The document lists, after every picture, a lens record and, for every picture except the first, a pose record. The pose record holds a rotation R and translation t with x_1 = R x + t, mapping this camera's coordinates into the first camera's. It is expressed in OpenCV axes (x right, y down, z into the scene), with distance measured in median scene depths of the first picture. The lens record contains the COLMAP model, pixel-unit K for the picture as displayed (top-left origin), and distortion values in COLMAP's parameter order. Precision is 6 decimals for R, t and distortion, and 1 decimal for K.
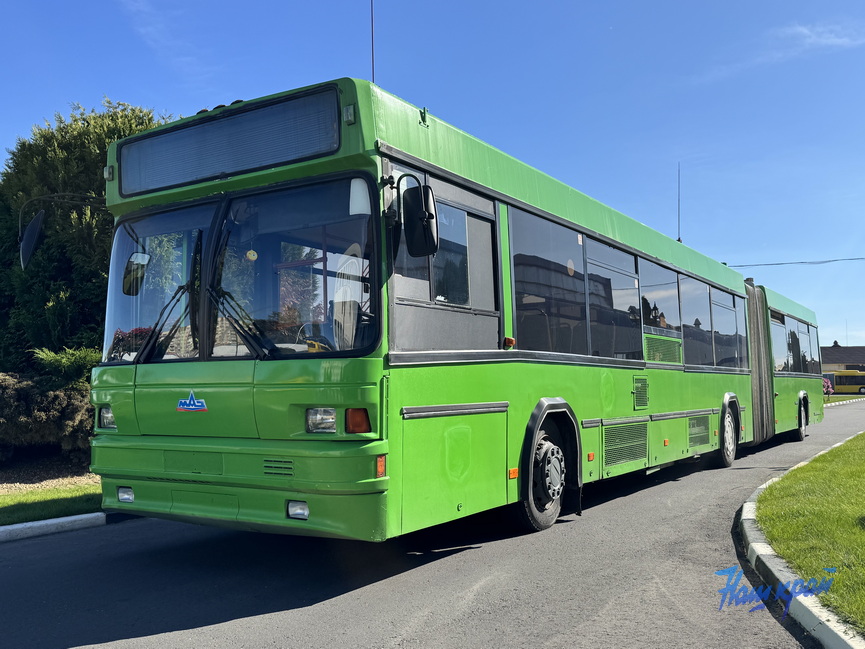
lens RADIAL K [[793.9, 0, 435.4], [0, 793.9, 328.6], [0, 0, 1]] dist [0.142638, -0.244151]
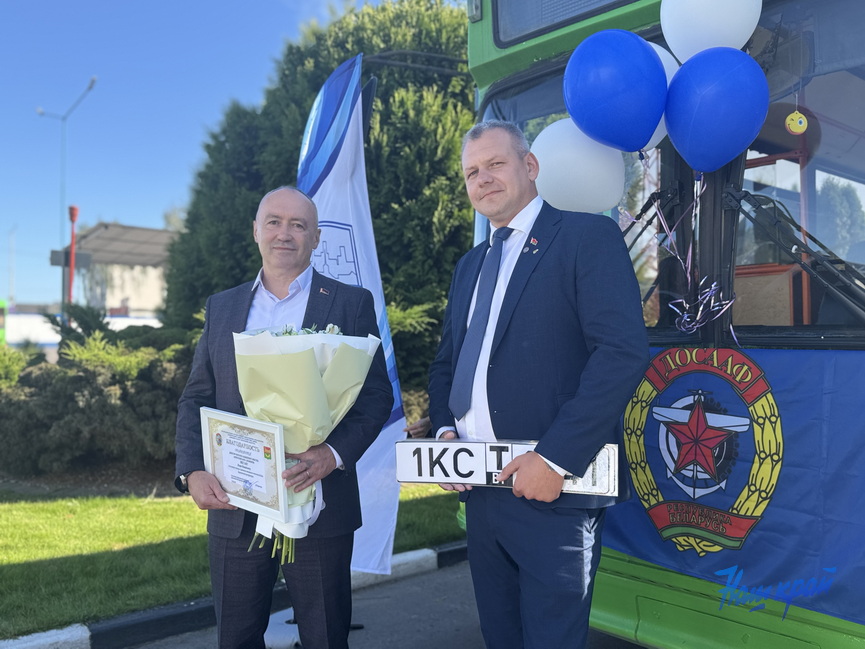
lens RADIAL K [[835.4, 0, 432.0], [0, 835.4, 317.6], [0, 0, 1]] dist [0.206854, -0.419490]
pose [[0.964371, 0.001085, -0.264552, -0.281430], [0.011519, 0.998871, 0.046087, 0.000407], [0.264303, -0.047493, 0.963270, 0.405757]]
